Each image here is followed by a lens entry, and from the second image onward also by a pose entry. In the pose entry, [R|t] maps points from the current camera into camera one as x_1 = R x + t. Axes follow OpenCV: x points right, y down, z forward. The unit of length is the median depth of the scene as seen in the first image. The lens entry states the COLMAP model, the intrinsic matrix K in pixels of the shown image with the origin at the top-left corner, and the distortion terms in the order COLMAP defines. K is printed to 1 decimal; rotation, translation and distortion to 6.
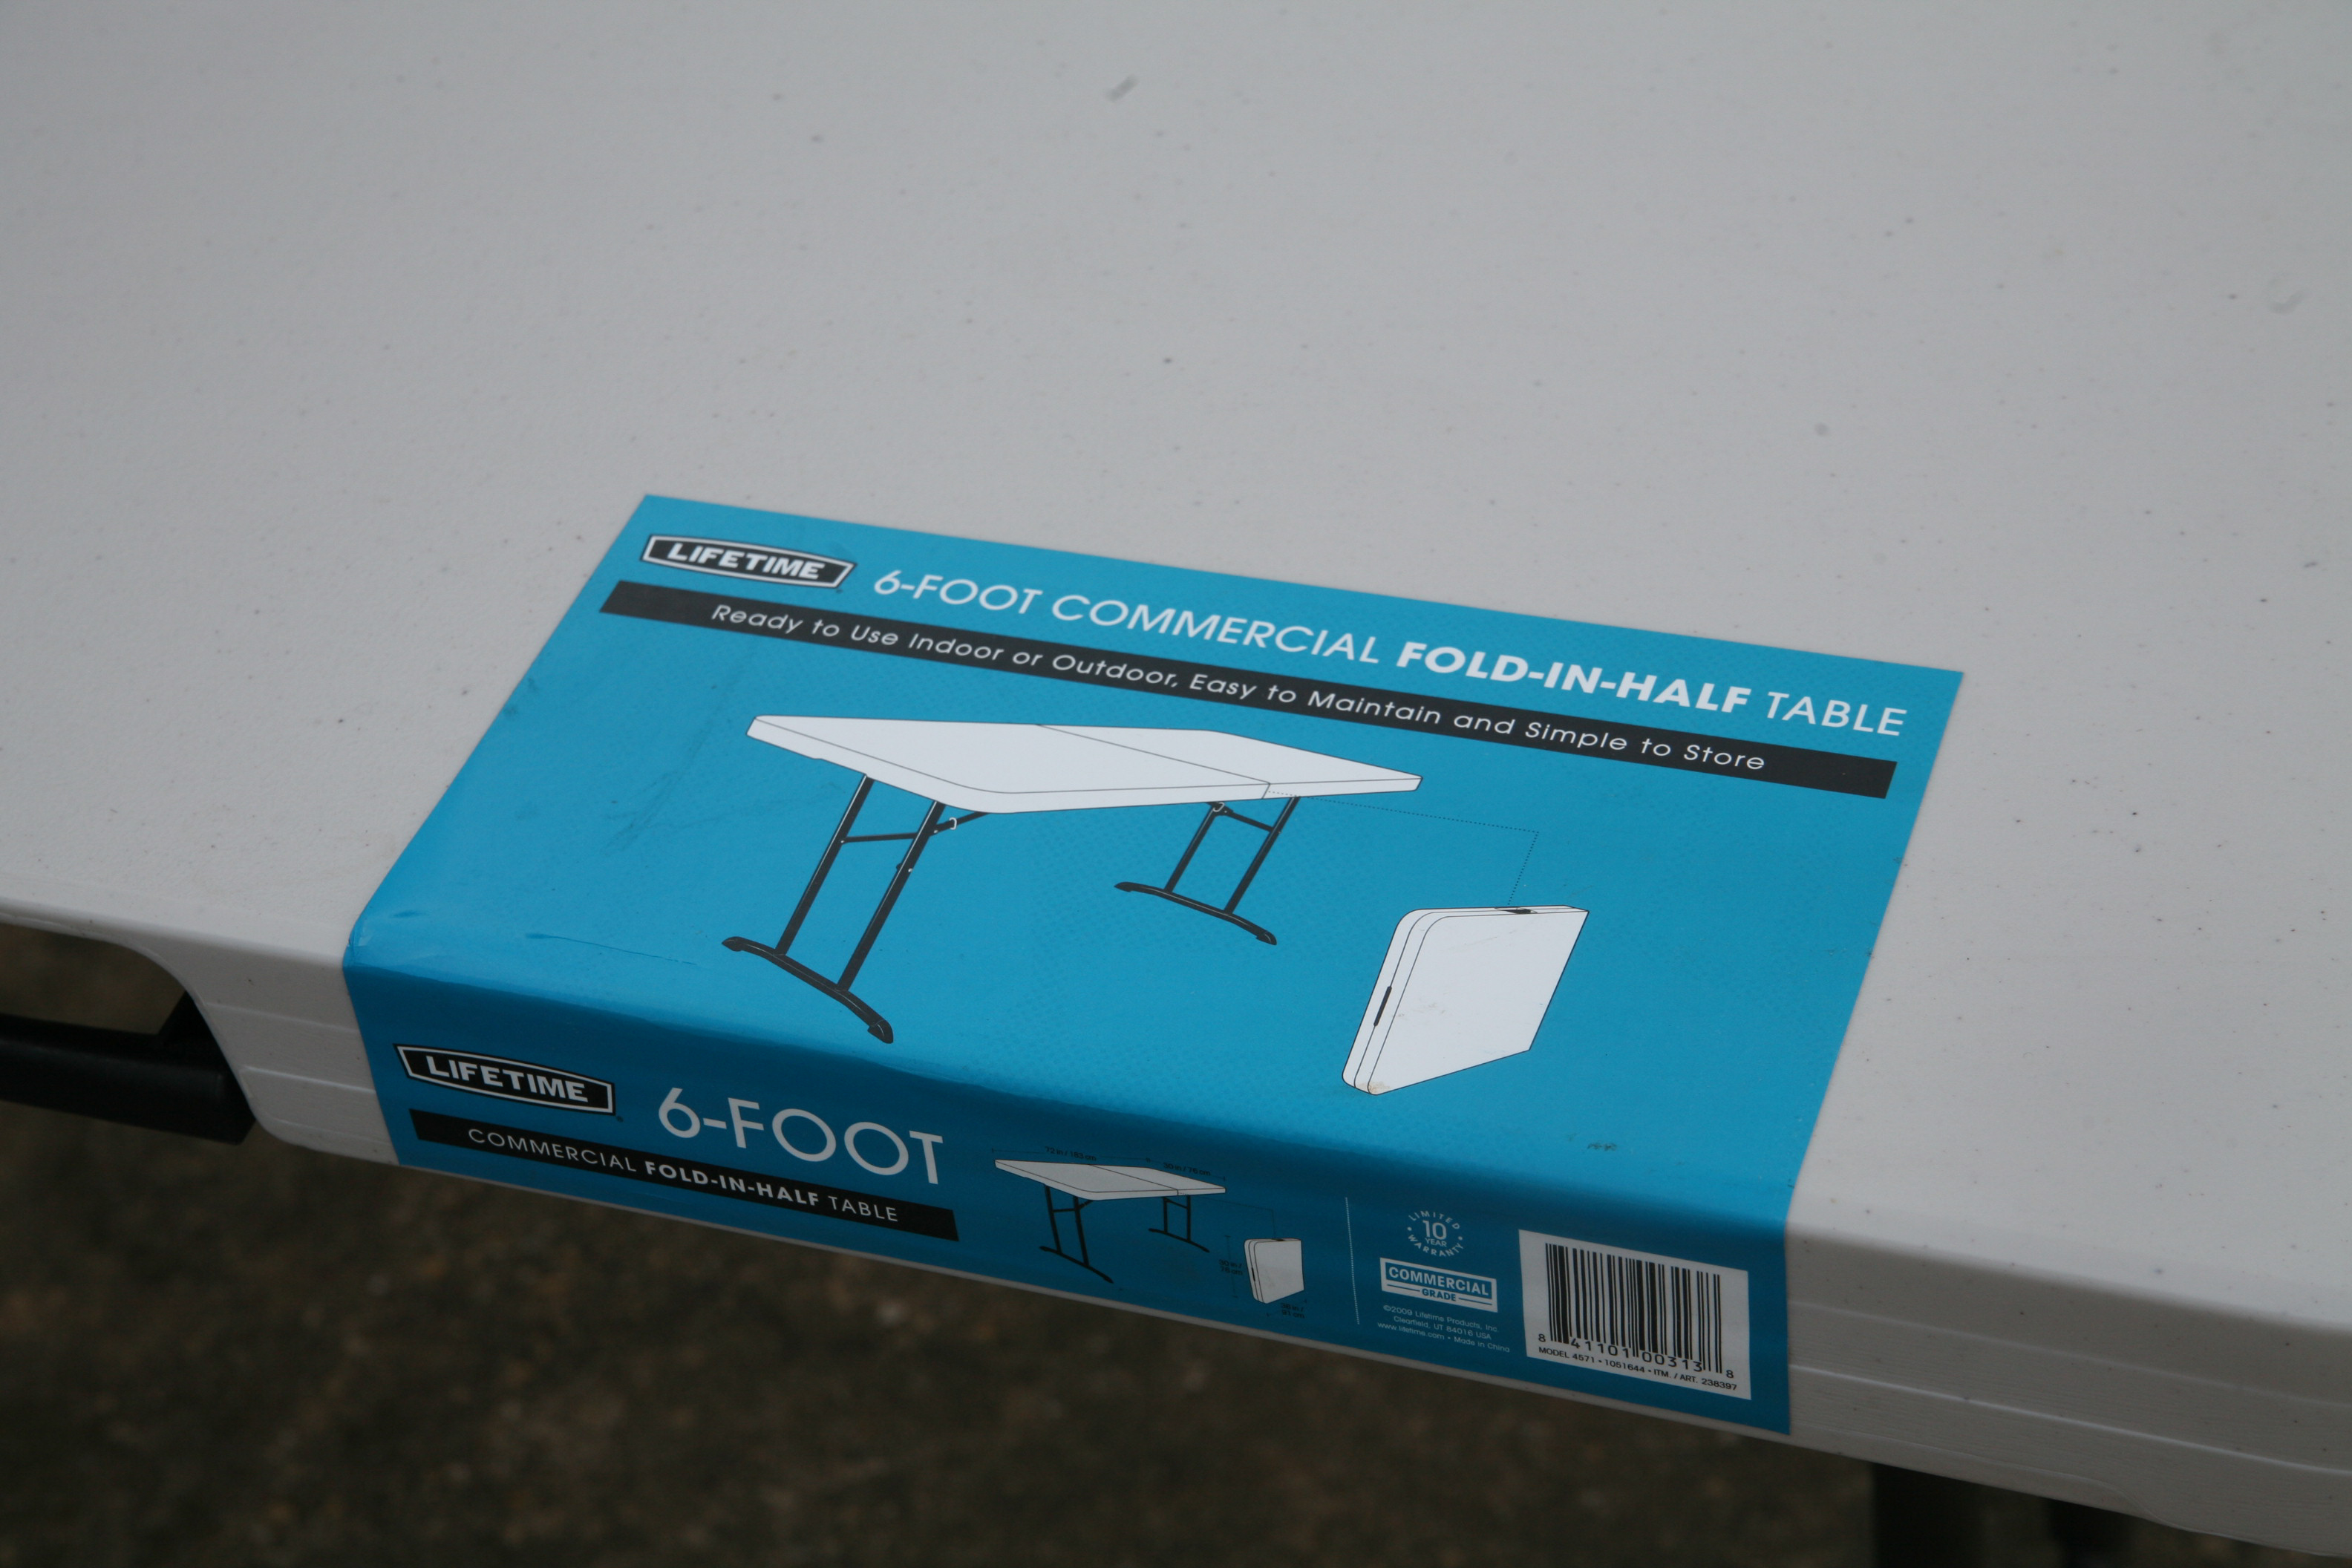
lens RADIAL K [[4644.3, 0, 1112.6], [0, 4644.3, 786.0], [0, 0, 1]] dist [0.164058, 0.073786]
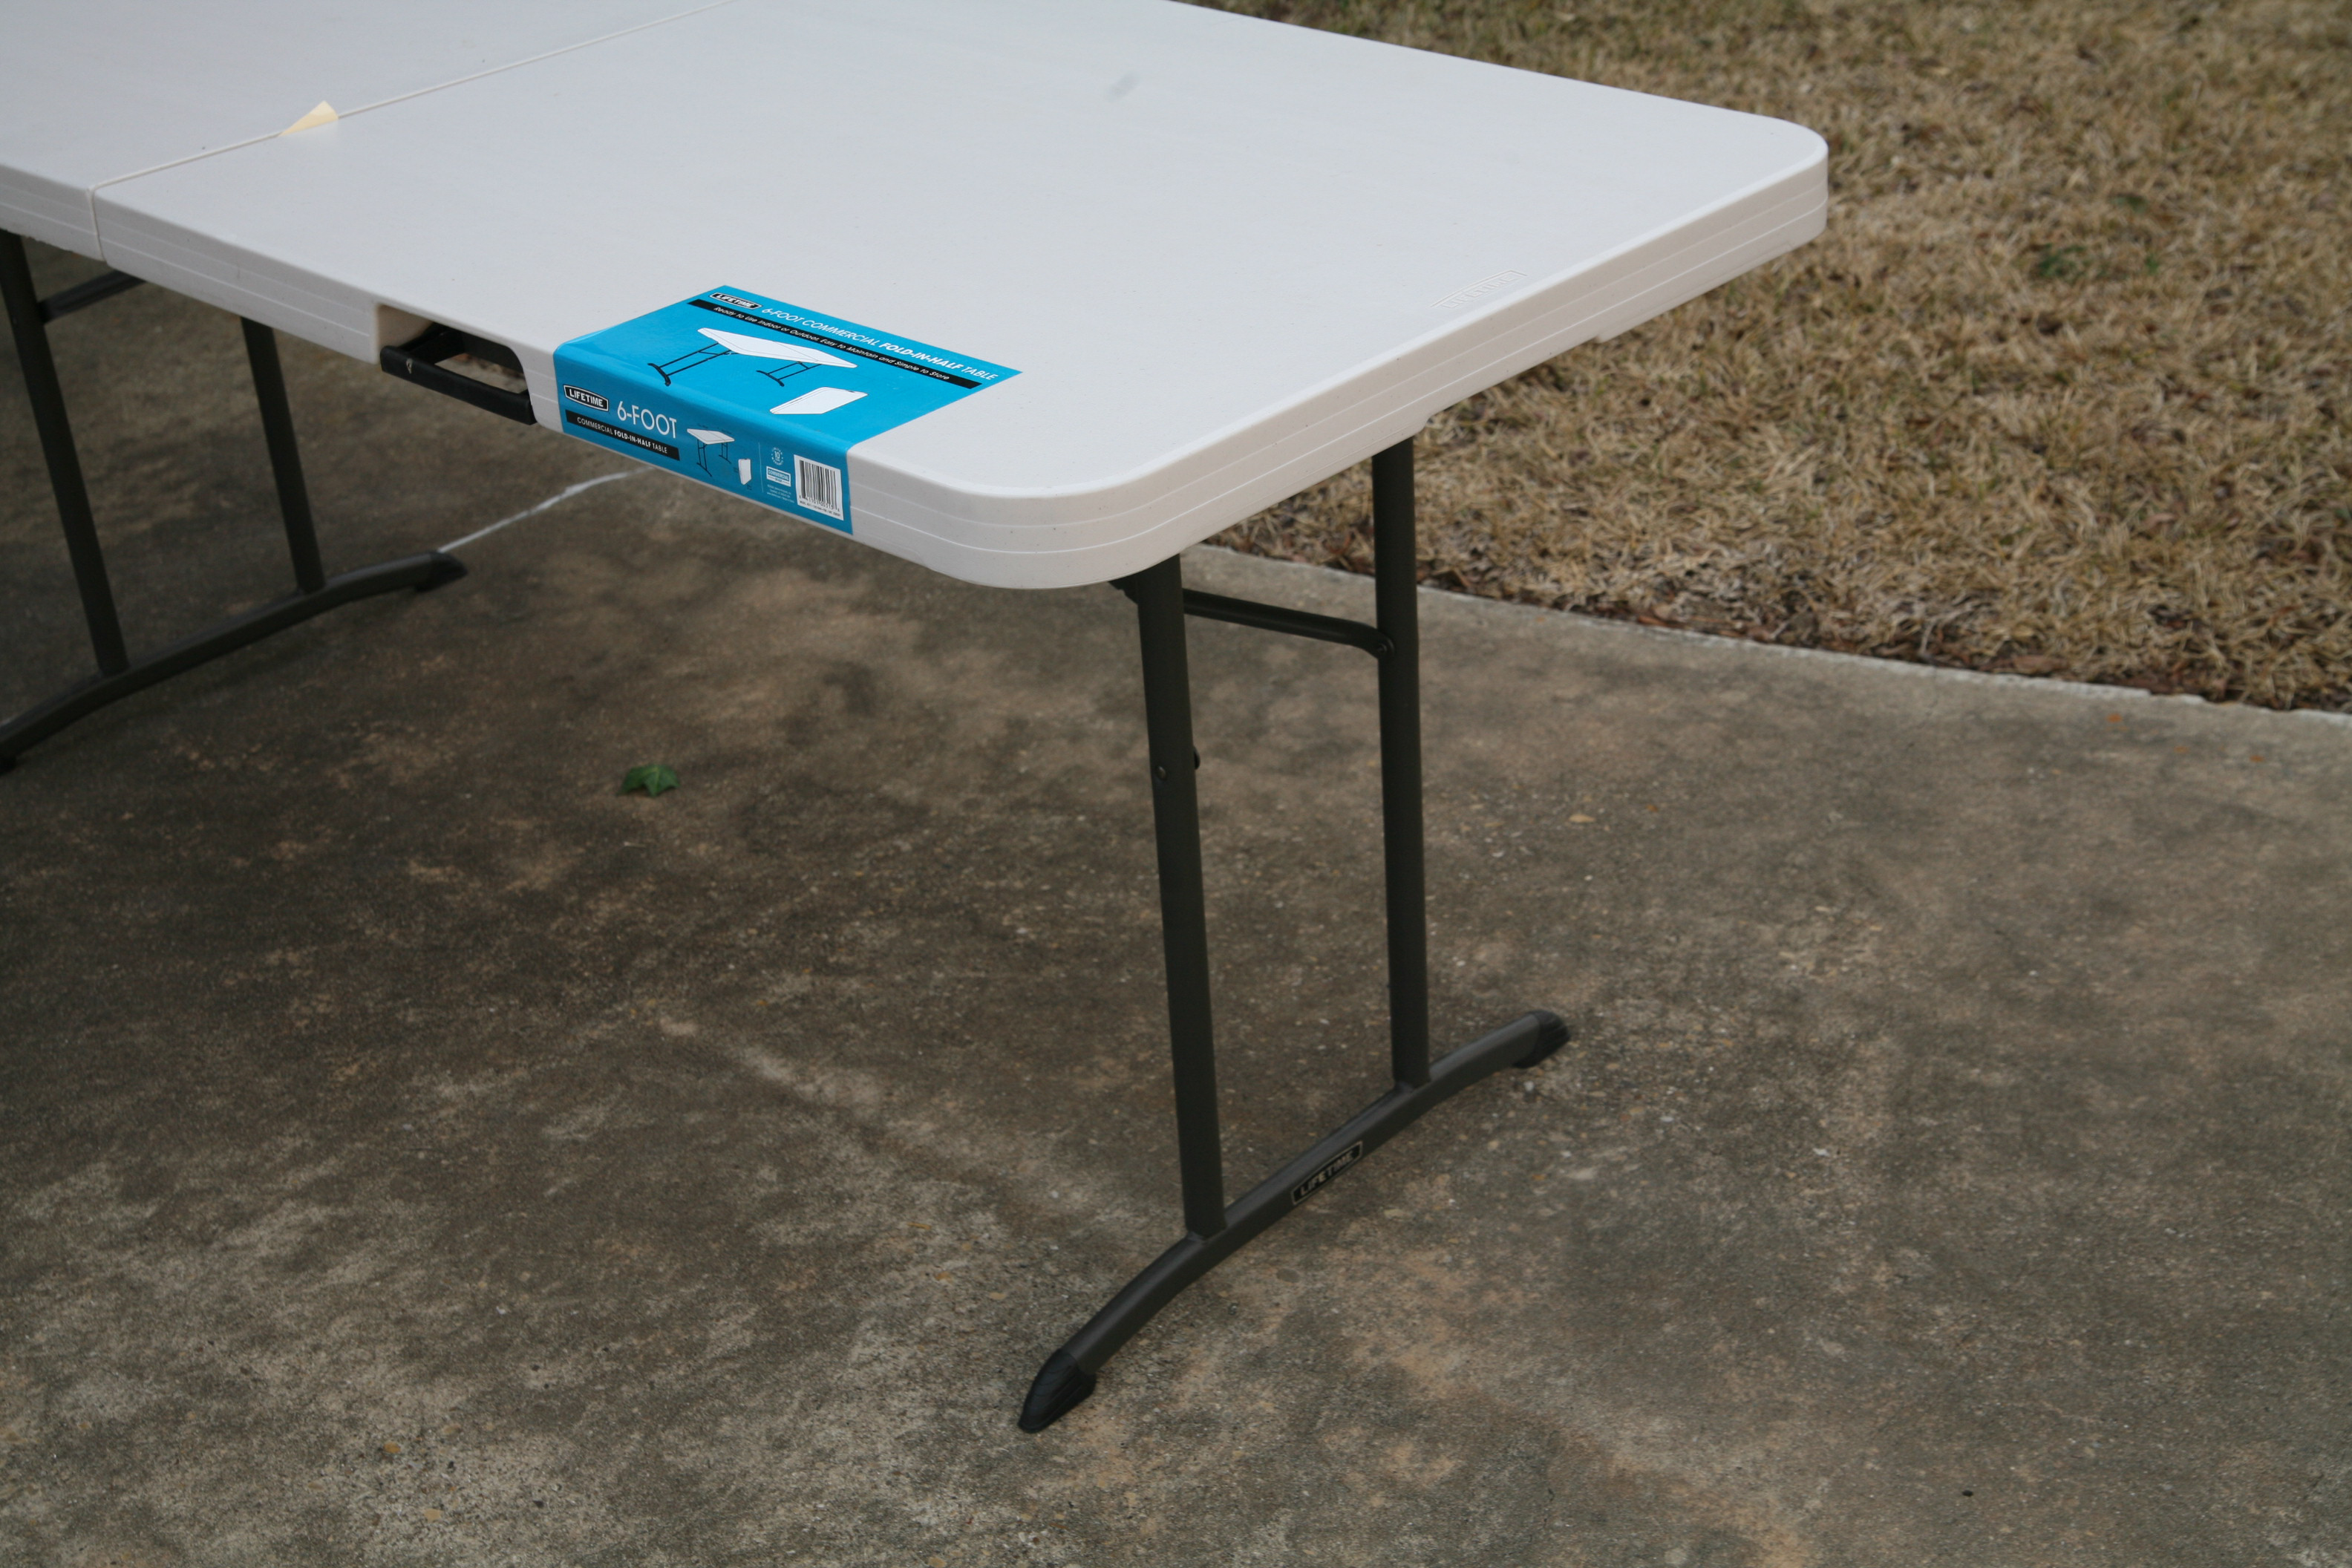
lens RADIAL K [[3095.7, 0, 1176.0], [0, 3095.7, 784.0], [0, 0, 1]] dist [0.020131, 0.014514]
pose [[0.919519, 0.242257, -0.309509, 1.028278], [-0.298421, 0.942789, -0.148642, 0.537270], [0.255791, 0.229043, 0.939207, -0.916448]]
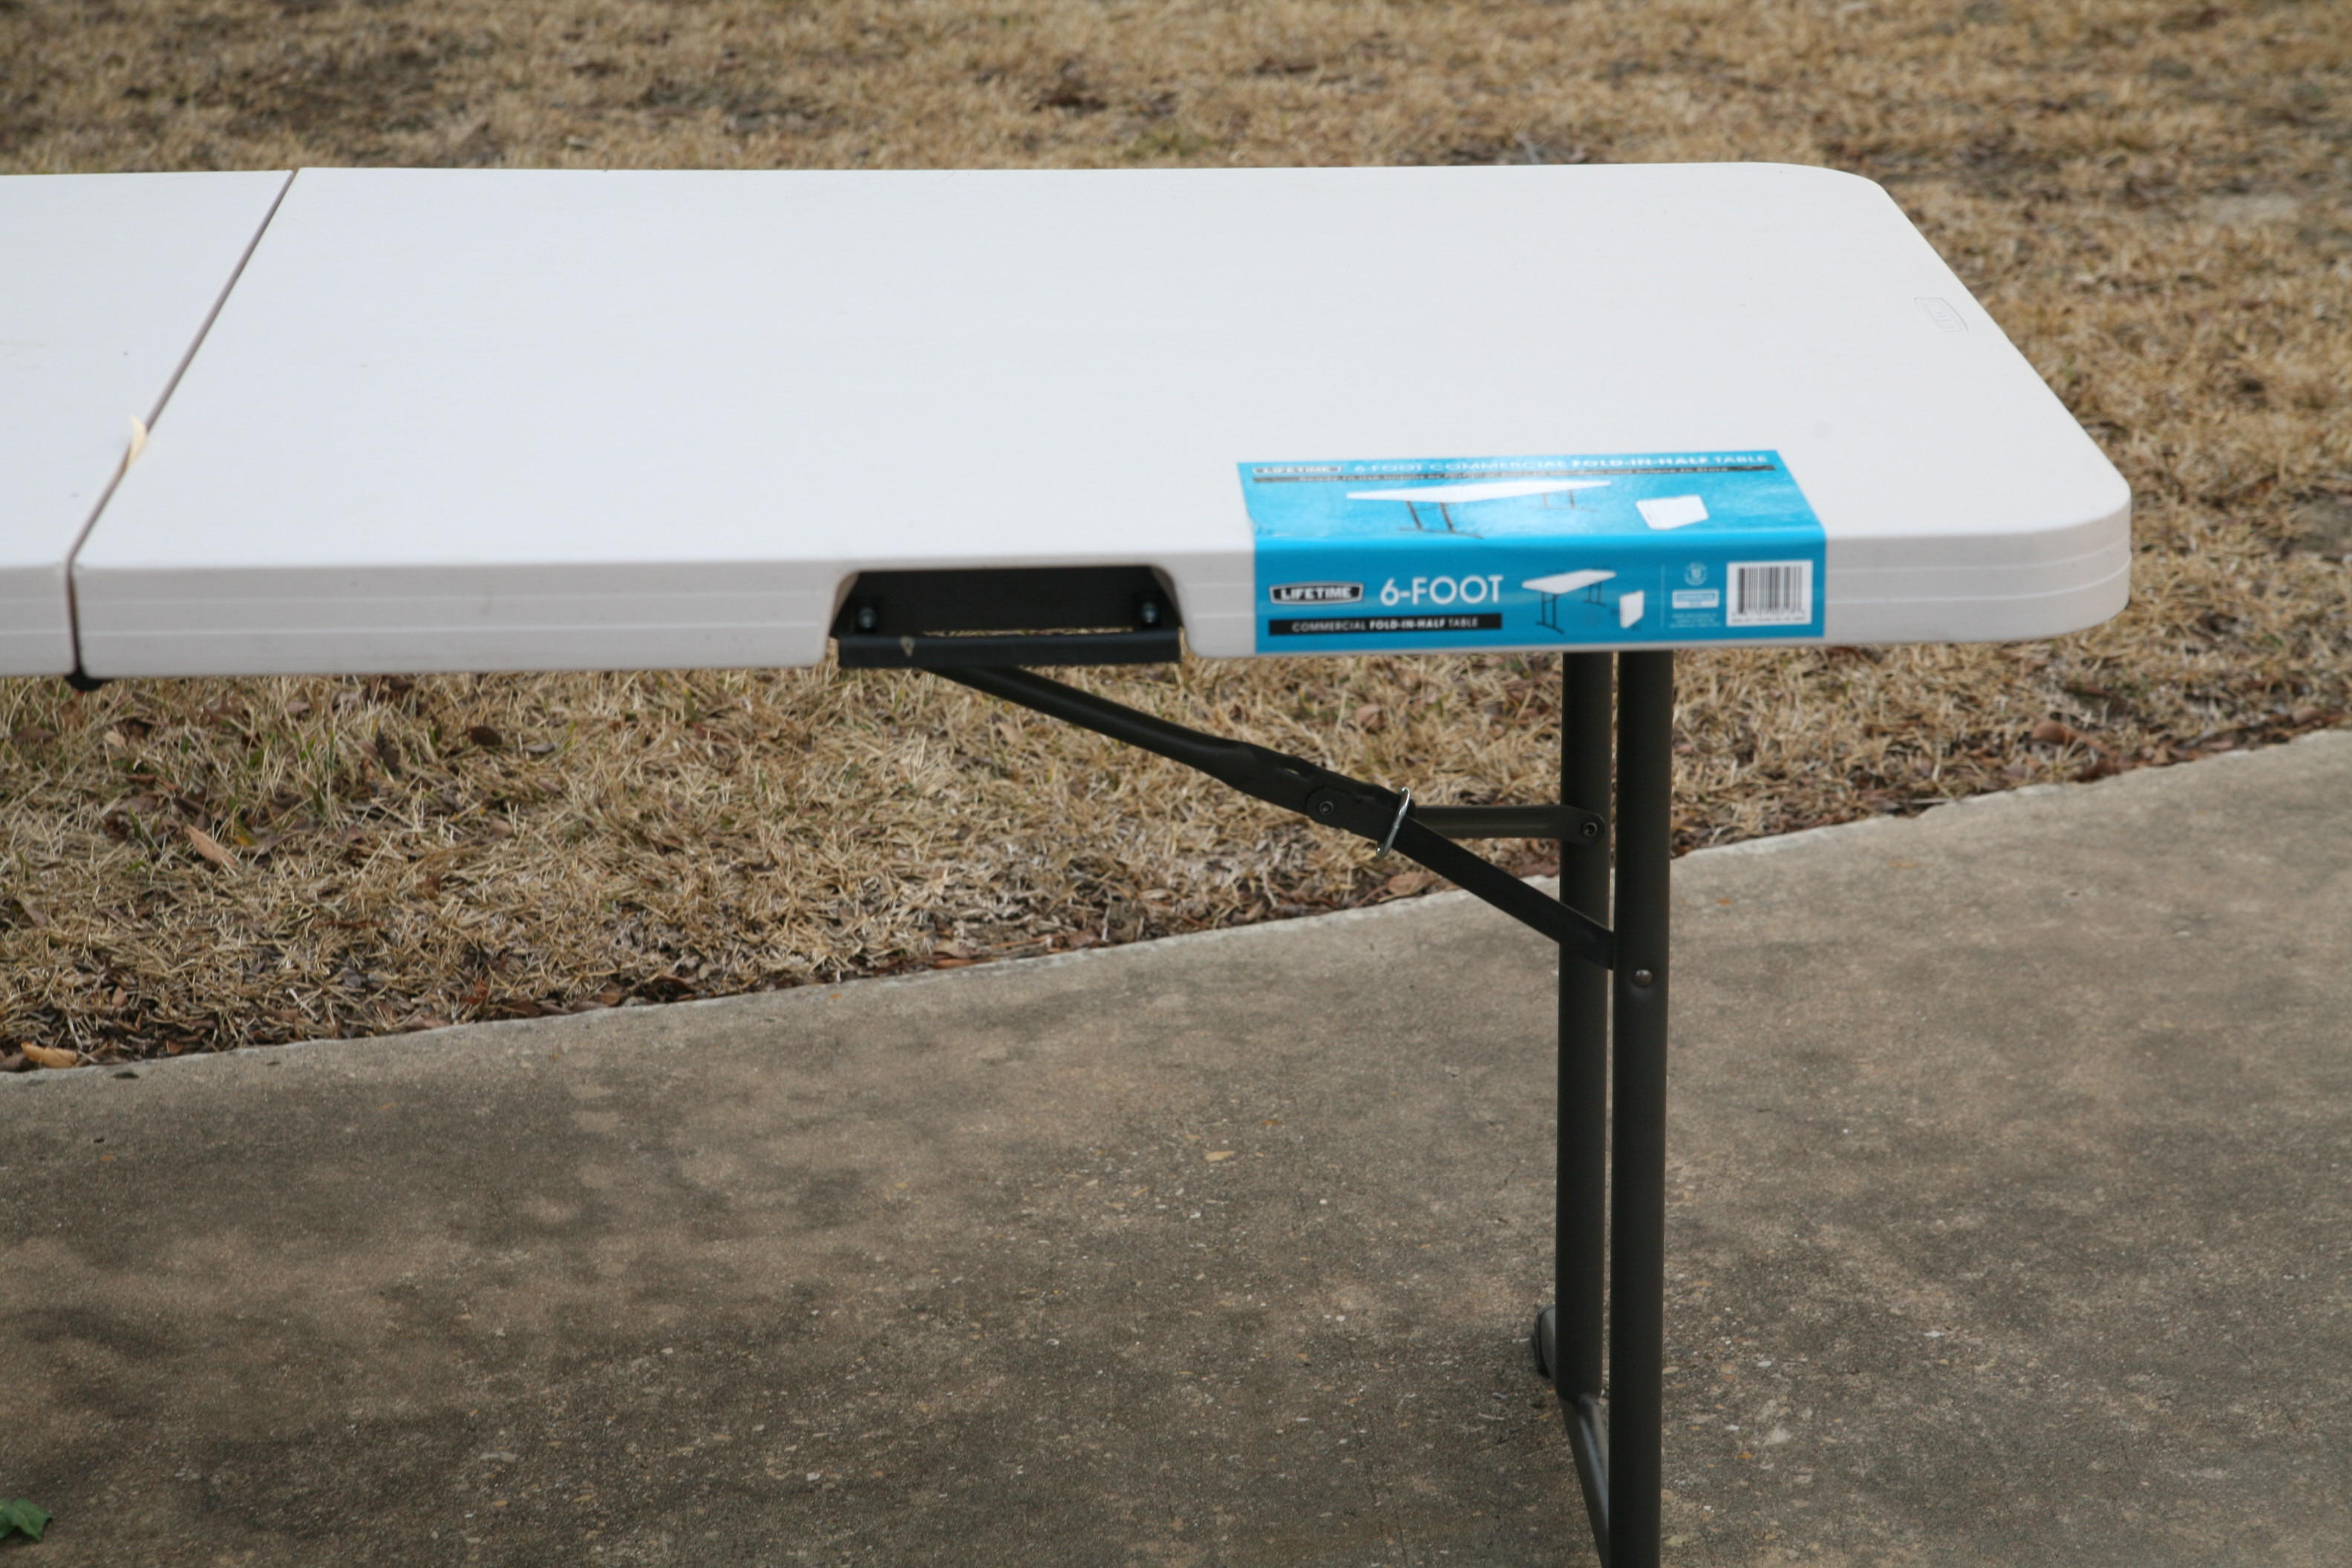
lens RADIAL K [[4891.4, 0, 1176.0], [0, 4891.4, 784.0], [0, 0, 1]] dist [0.185514, 0.589410]
pose [[0.913016, -0.025726, 0.407112, -1.334710], [0.186746, 0.913647, -0.361074, 1.146918], [-0.362668, 0.405693, 0.838979, -1.217687]]
